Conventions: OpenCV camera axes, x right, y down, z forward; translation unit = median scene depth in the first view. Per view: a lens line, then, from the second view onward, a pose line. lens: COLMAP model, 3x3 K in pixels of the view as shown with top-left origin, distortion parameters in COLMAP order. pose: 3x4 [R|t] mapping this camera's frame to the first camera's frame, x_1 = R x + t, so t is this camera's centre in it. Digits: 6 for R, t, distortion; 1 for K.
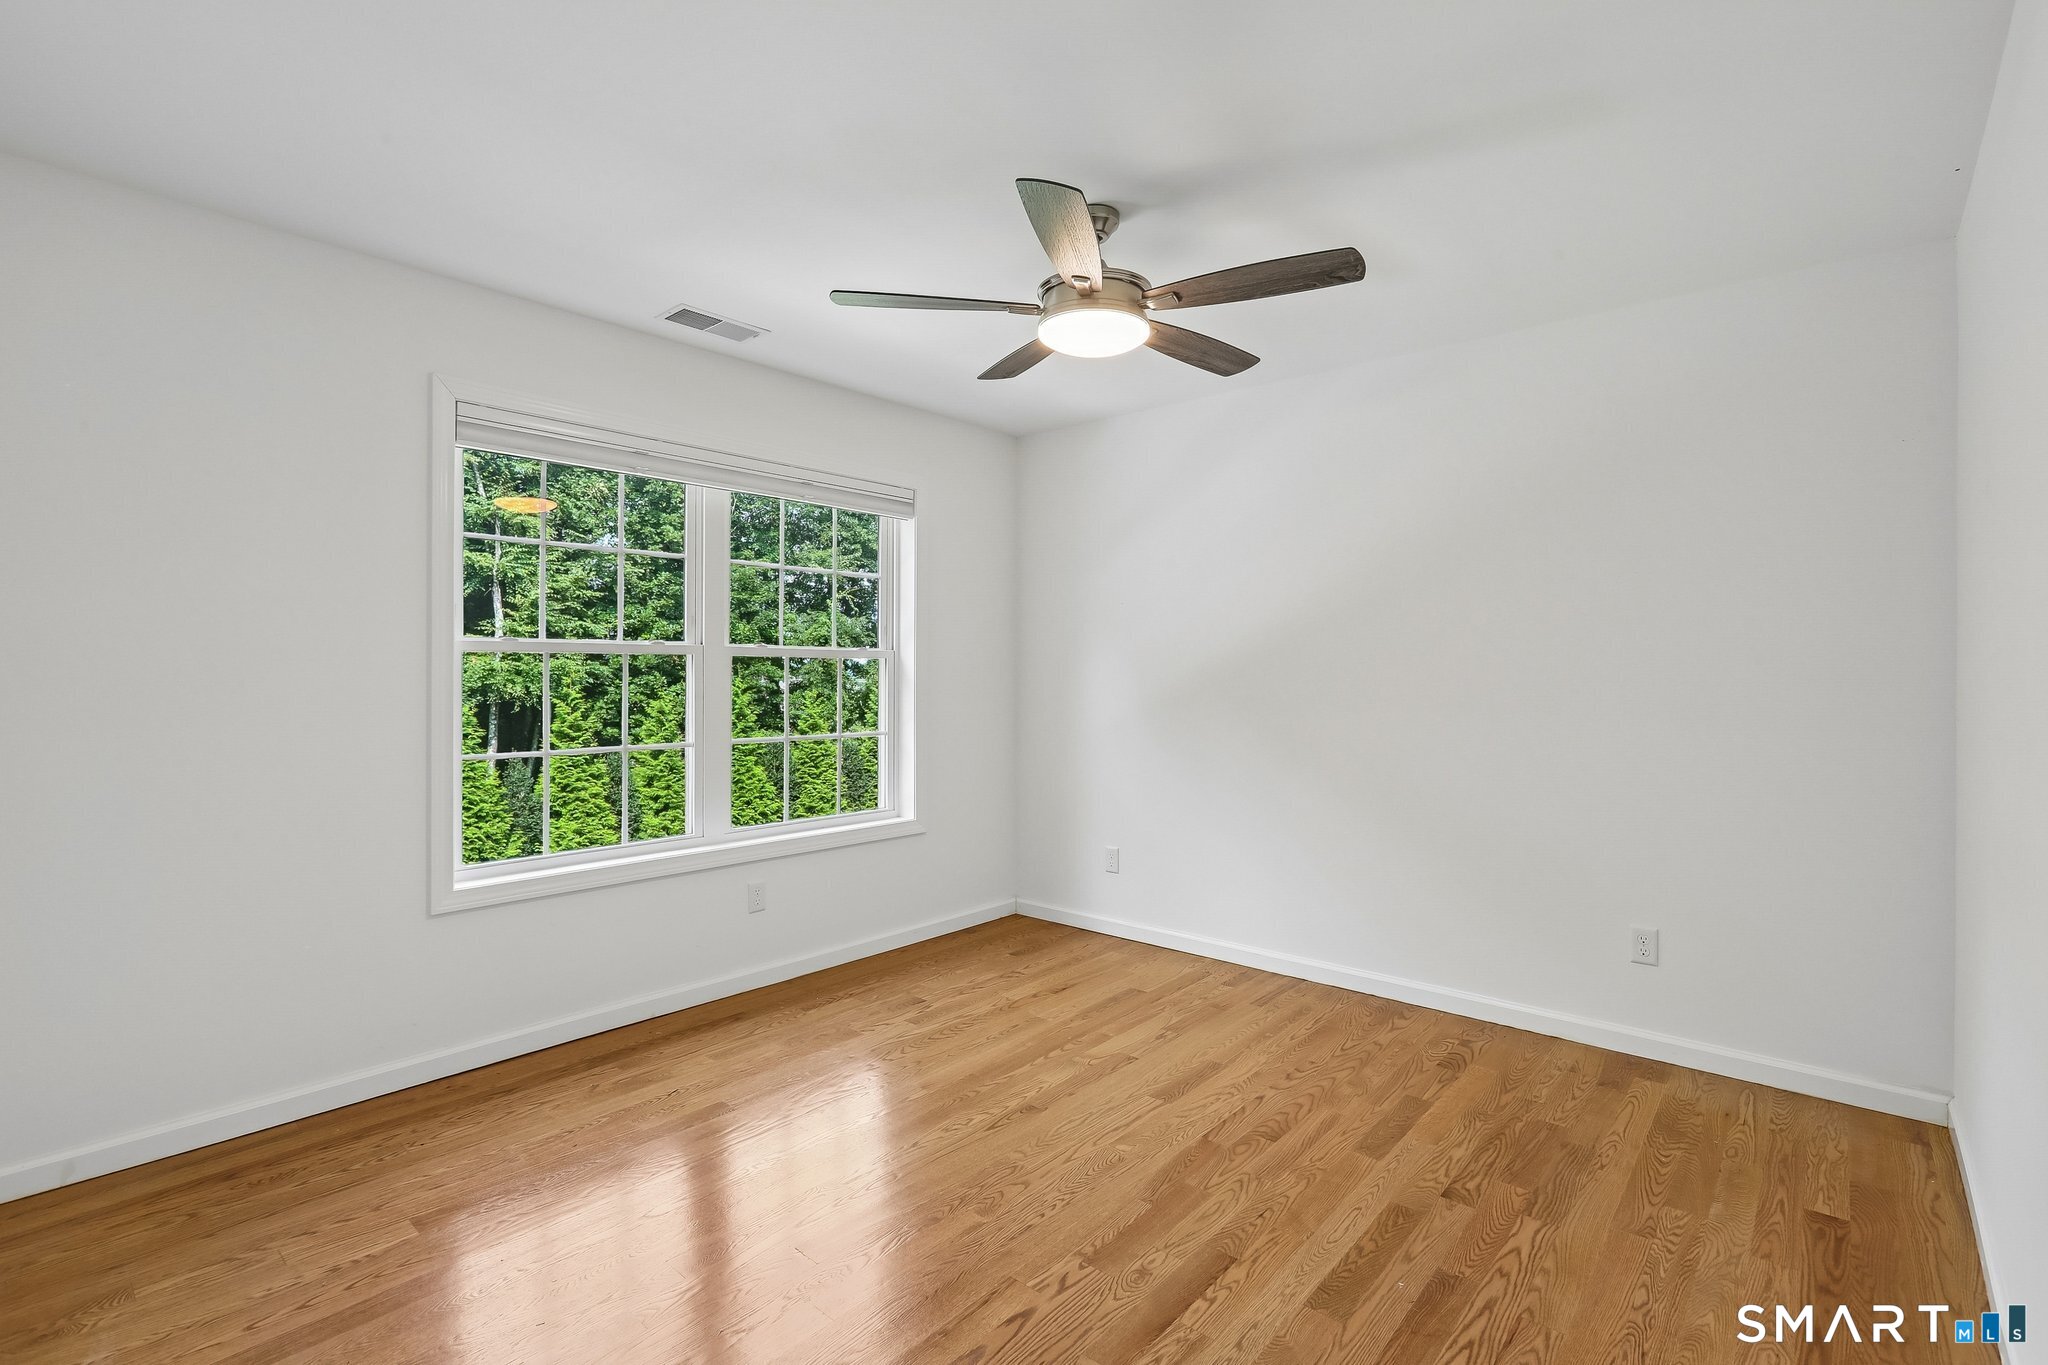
lens RADIAL K [[933.9, 0, 1019.0], [0, 933.9, 671.5], [0, 0, 1]] dist [-0.014324, 0.000783]
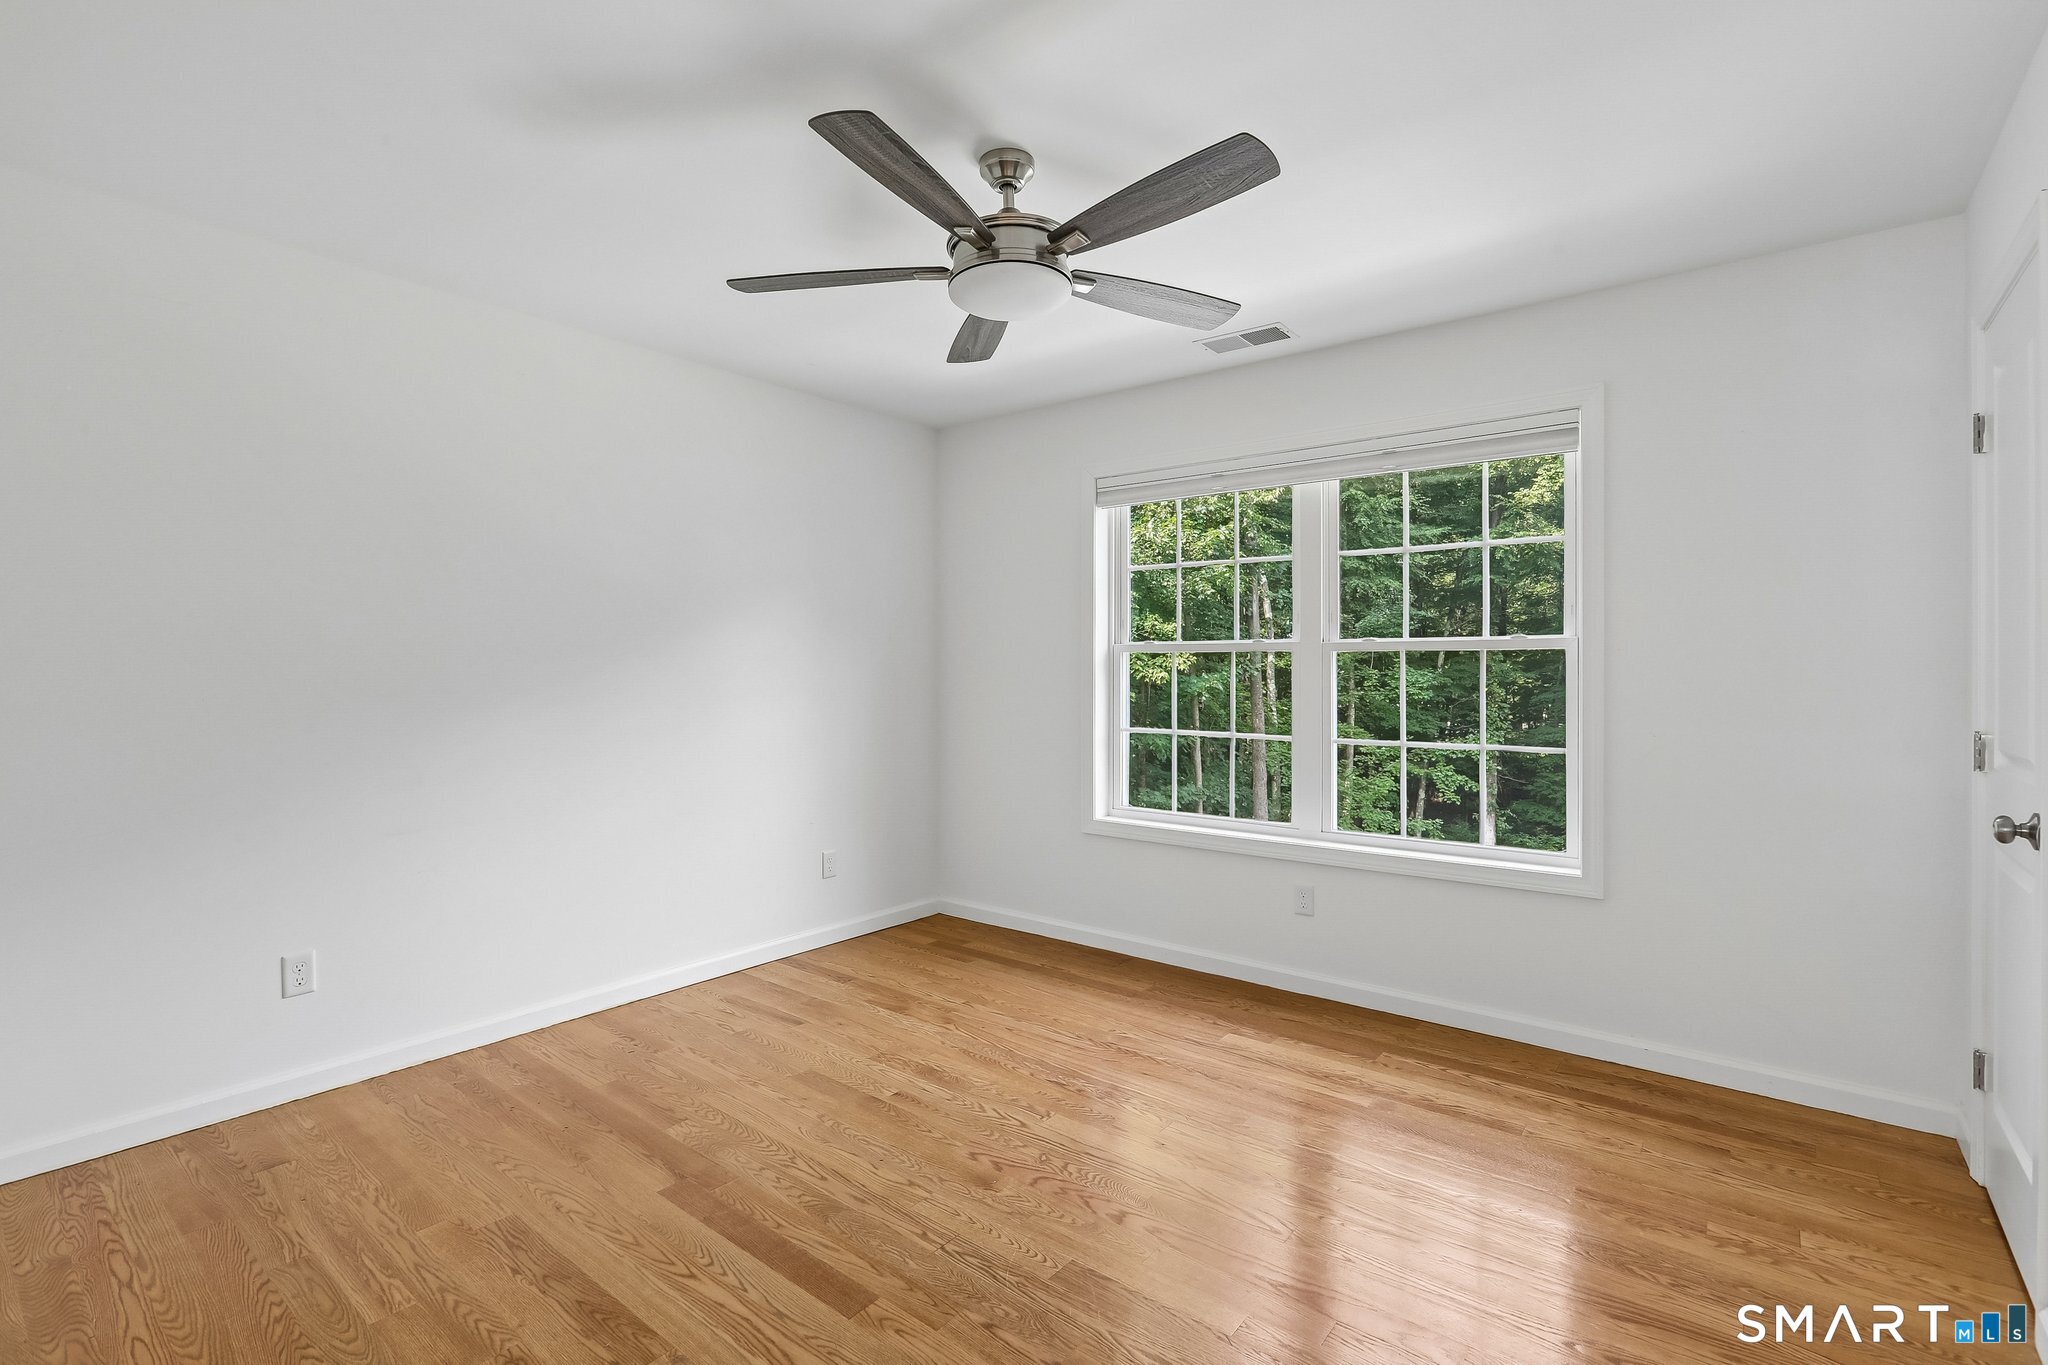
lens RADIAL K [[945.3, 0, 1026.4], [0, 945.3, 673.2], [0, 0, 1]] dist [-0.002842, 0.000177]
pose [[0.058468, -0.003816, -0.998282, 0.657208], [-0.007154, 0.999965, -0.004241, 0.012042], [0.998264, 0.007390, 0.058439, 0.625690]]
